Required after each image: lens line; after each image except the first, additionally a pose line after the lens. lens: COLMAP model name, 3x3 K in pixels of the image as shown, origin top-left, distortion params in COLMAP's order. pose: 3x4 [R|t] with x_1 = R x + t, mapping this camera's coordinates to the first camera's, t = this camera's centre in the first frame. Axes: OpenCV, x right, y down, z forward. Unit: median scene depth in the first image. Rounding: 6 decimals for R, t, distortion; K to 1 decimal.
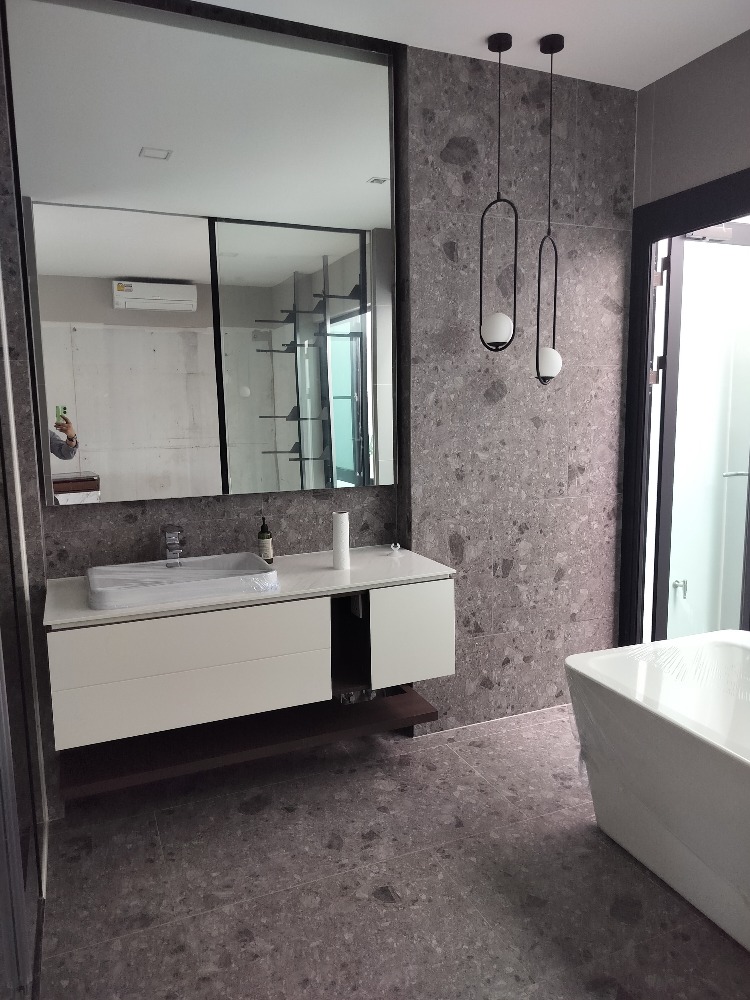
lens RADIAL K [[710.2, 0, 374.2], [0, 710.2, 500.8], [0, 0, 1]] dist [0.051082, -0.046836]
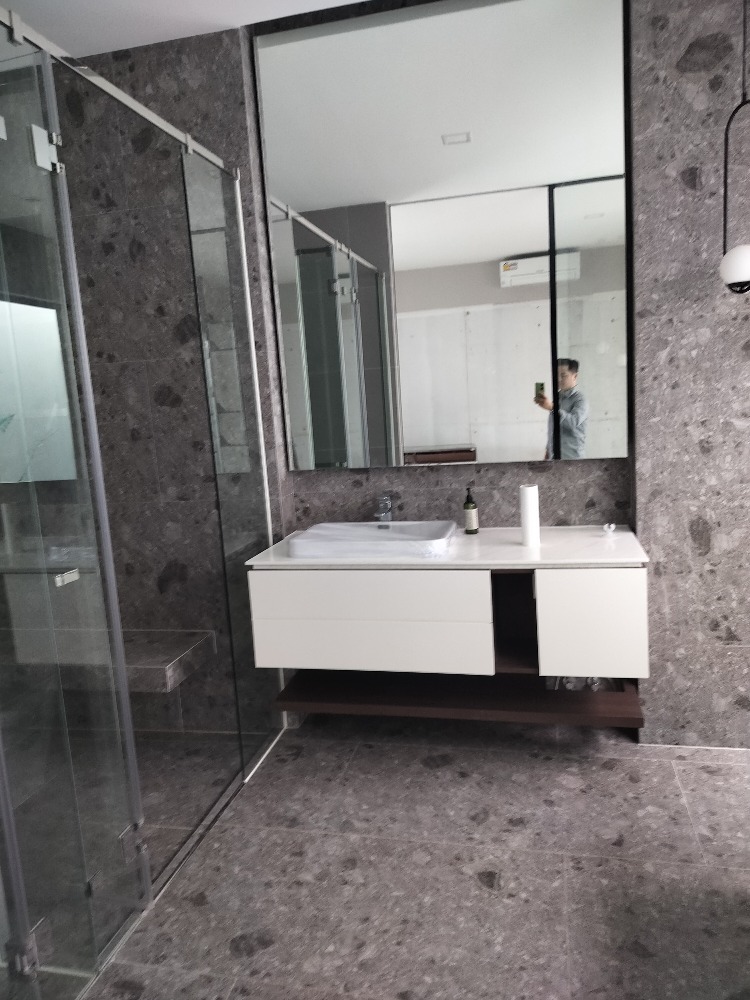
lens RADIAL K [[710.2, 0, 370.8], [0, 710.2, 497.7], [0, 0, 1]] dist [0.051082, -0.046836]
pose [[0.808554, 0.050358, -0.586263, 0.329846], [-0.031279, 0.998601, 0.042638, -0.001371], [0.587590, -0.016137, 0.808998, 0.099948]]
